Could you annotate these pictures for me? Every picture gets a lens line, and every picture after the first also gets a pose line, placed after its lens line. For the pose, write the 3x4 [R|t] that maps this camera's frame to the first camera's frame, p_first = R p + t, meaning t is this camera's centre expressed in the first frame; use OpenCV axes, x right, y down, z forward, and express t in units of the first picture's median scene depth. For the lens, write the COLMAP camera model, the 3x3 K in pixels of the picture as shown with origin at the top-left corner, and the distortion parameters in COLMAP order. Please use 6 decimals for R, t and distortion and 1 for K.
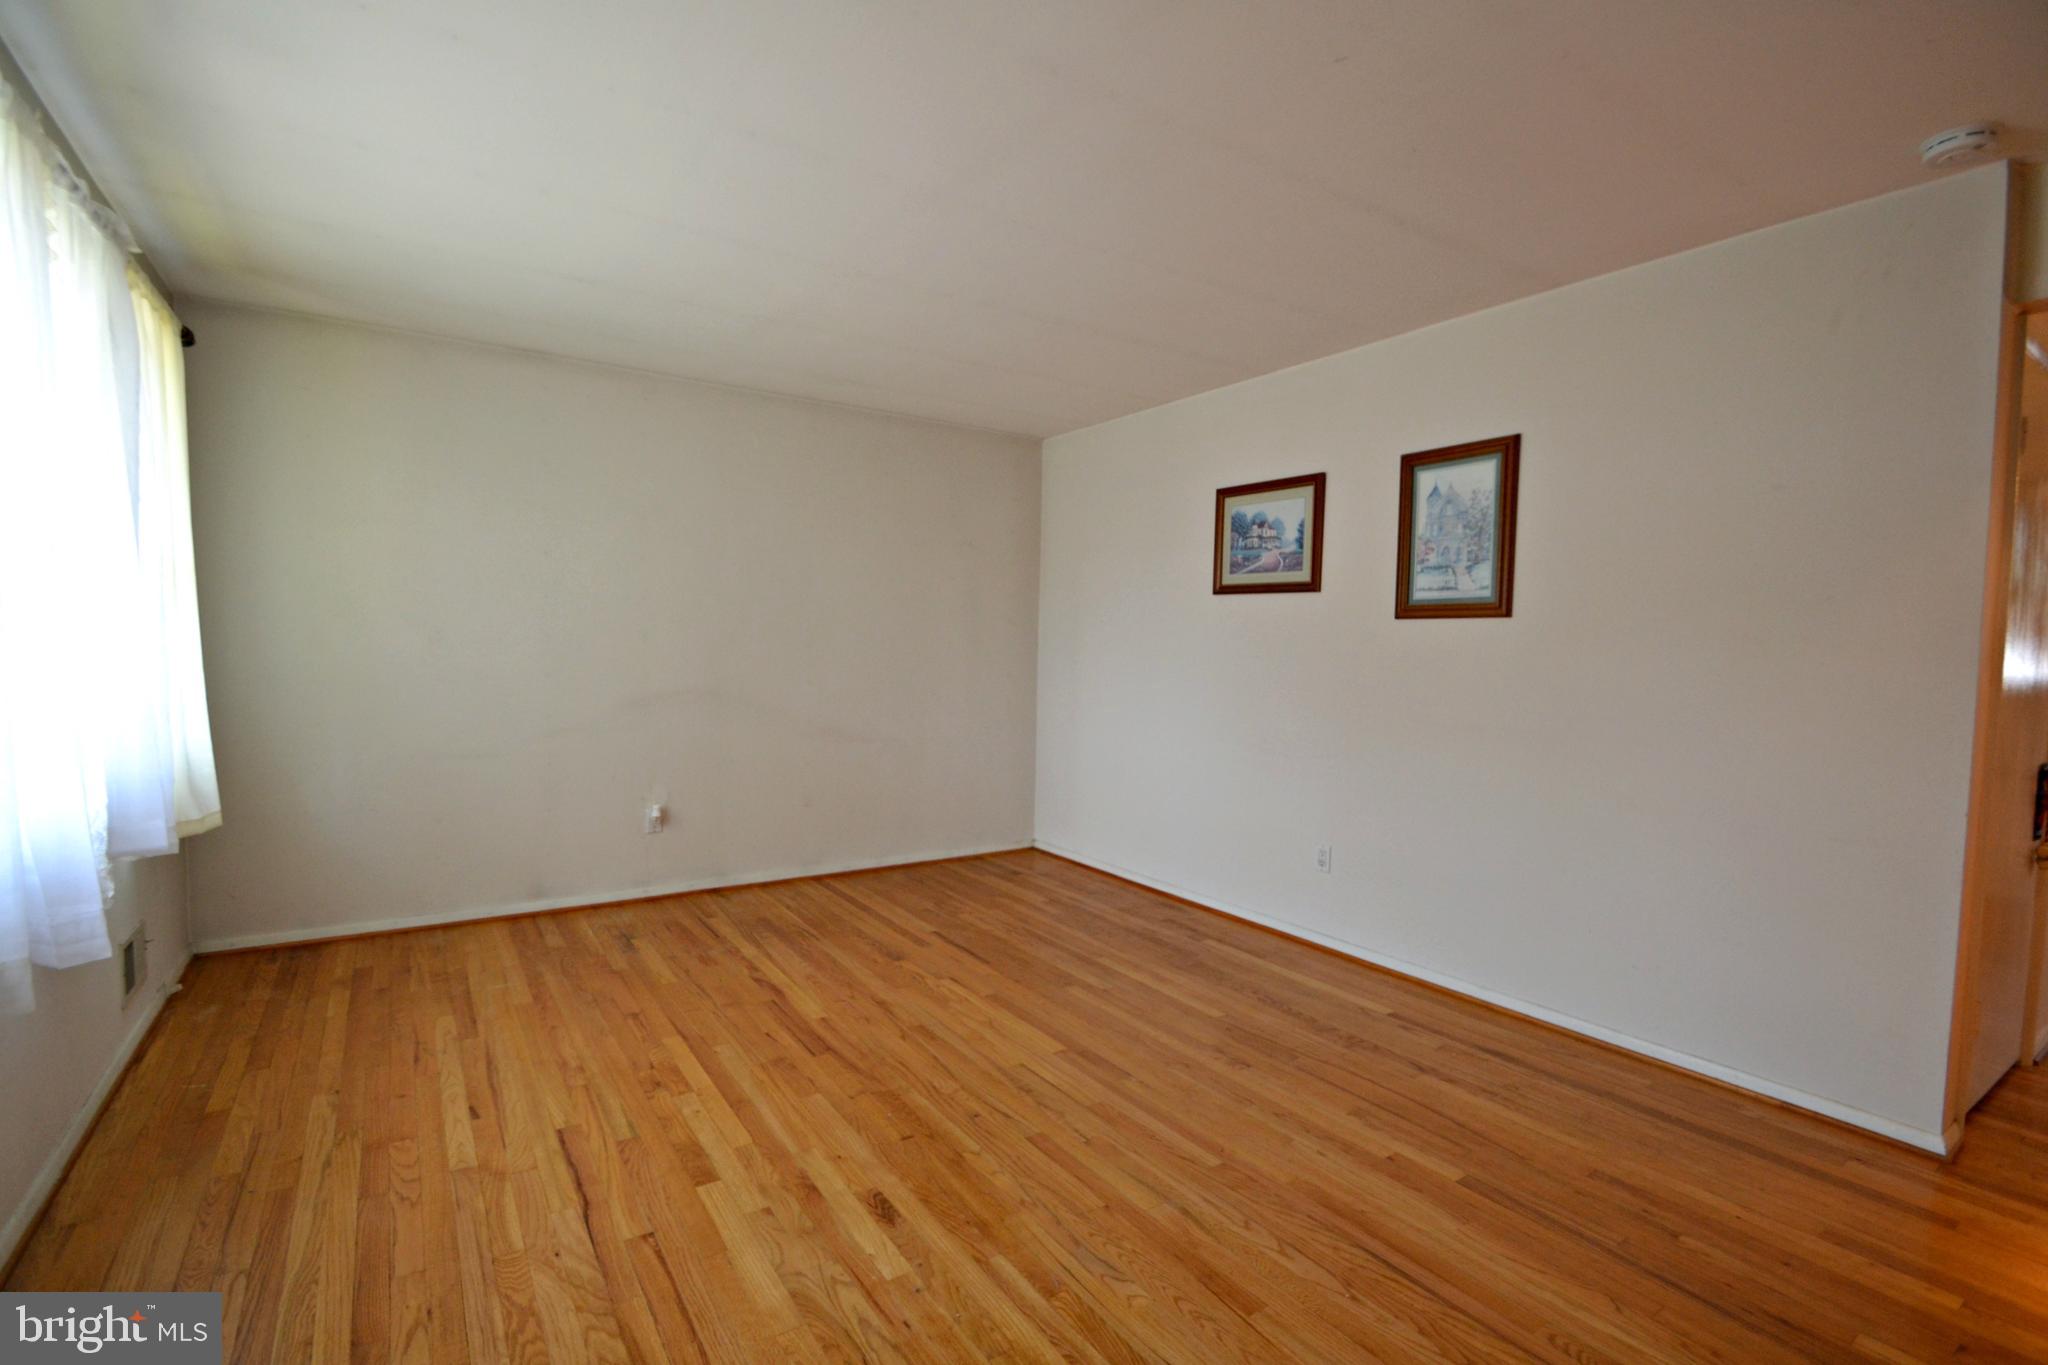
lens RADIAL K [[912.7, 0, 1016.0], [0, 912.7, 693.7], [0, 0, 1]] dist [-0.014731, -0.001268]
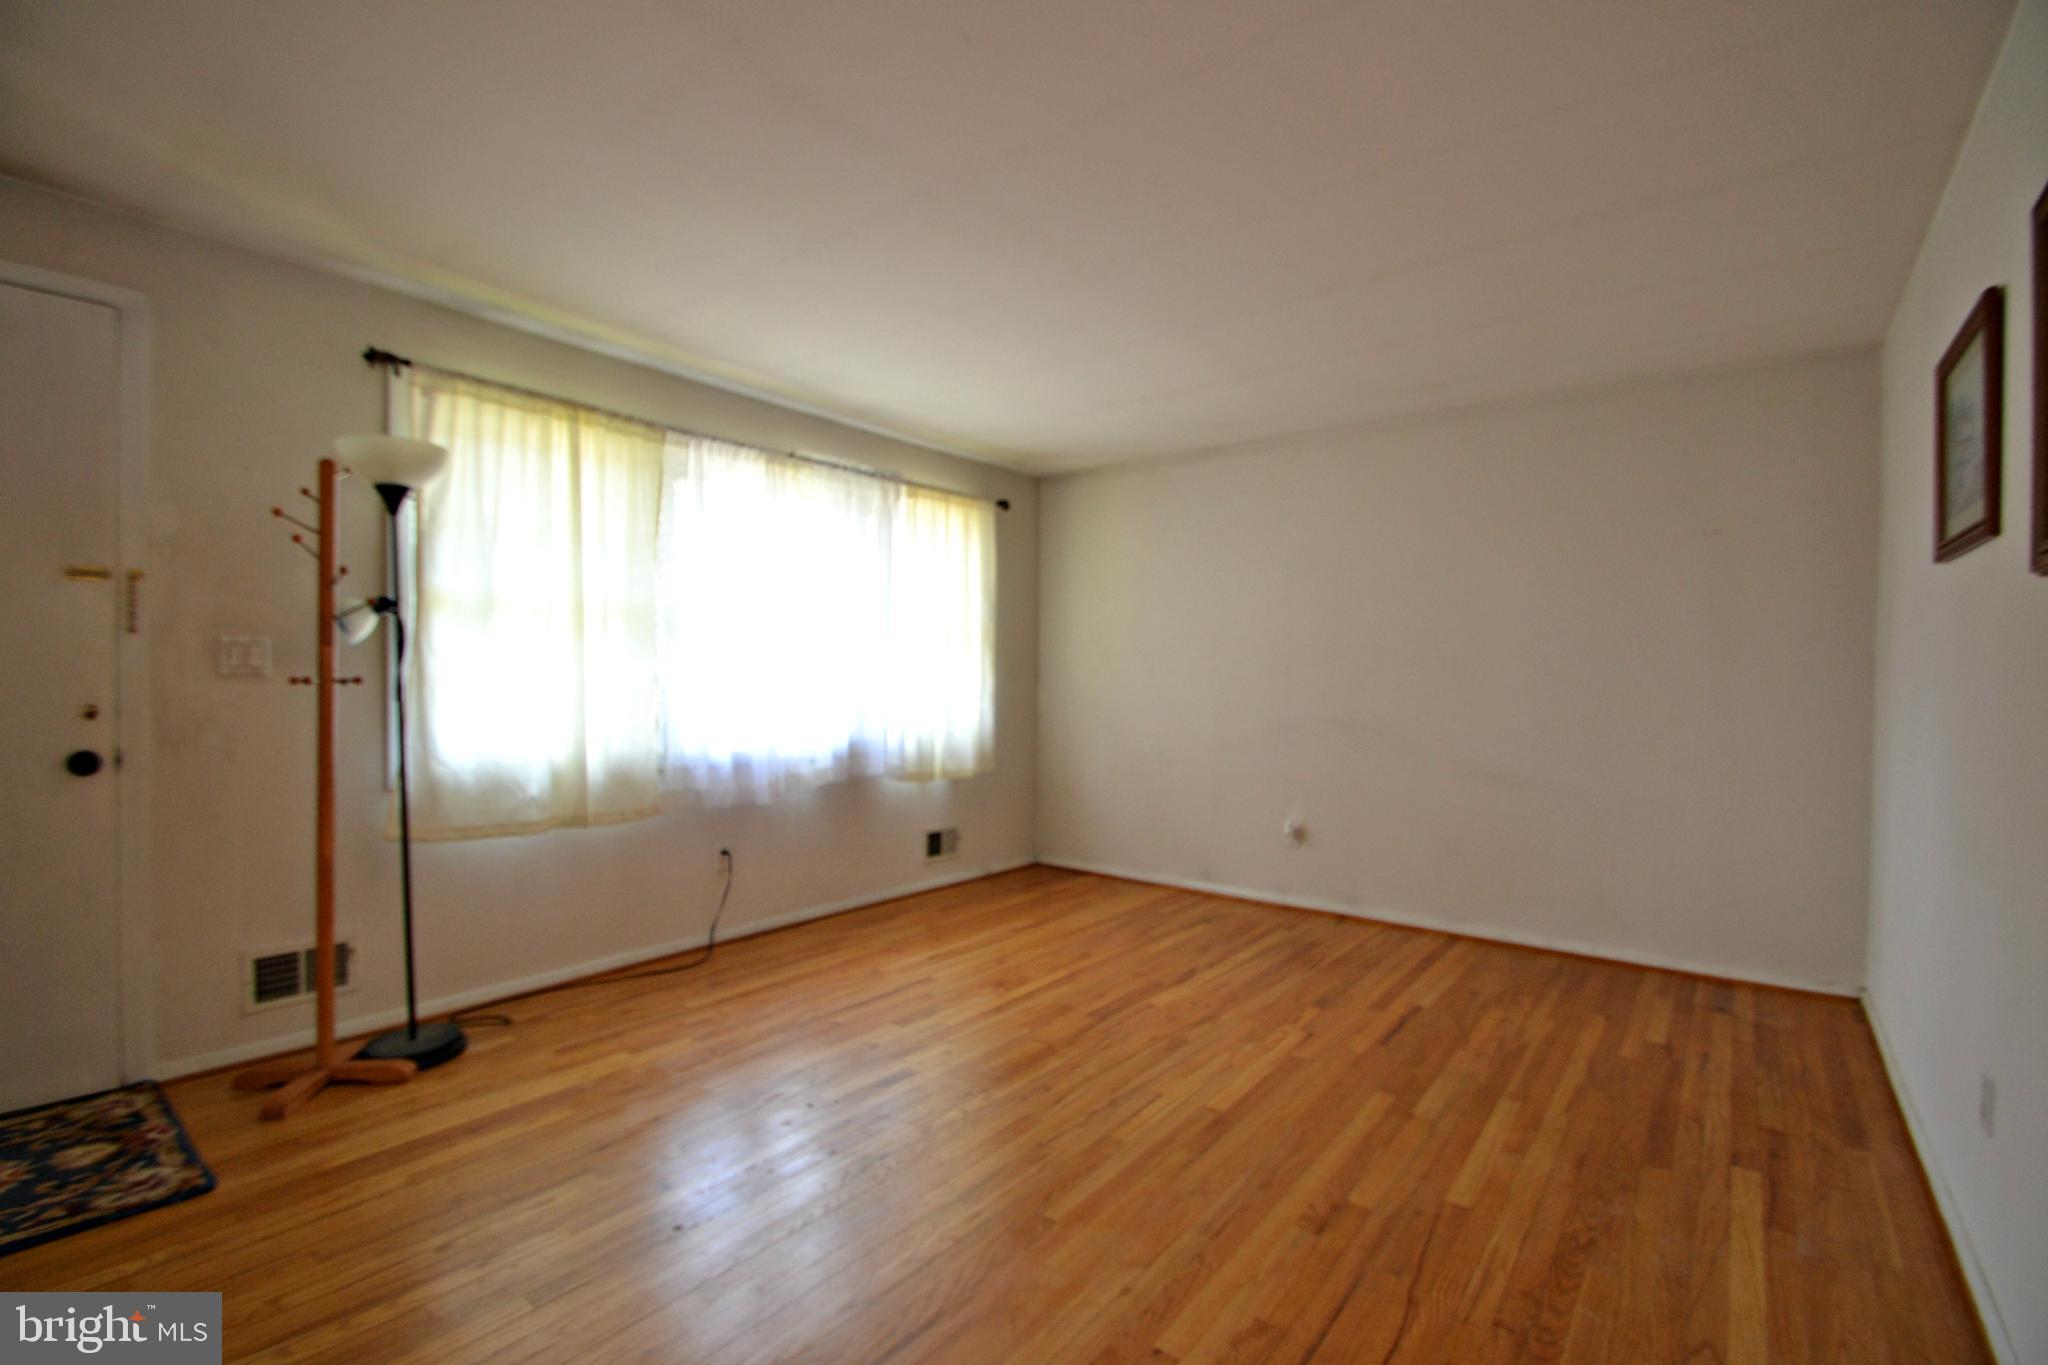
lens RADIAL K [[912.7, 0, 1017.5], [0, 912.7, 689.3], [0, 0, 1]] dist [-0.014731, -0.001268]
pose [[0.309548, -0.003193, -0.950878, 0.641866], [-0.059725, 0.997955, -0.022794, 0.008092], [0.949006, 0.063847, 0.308724, 0.388488]]
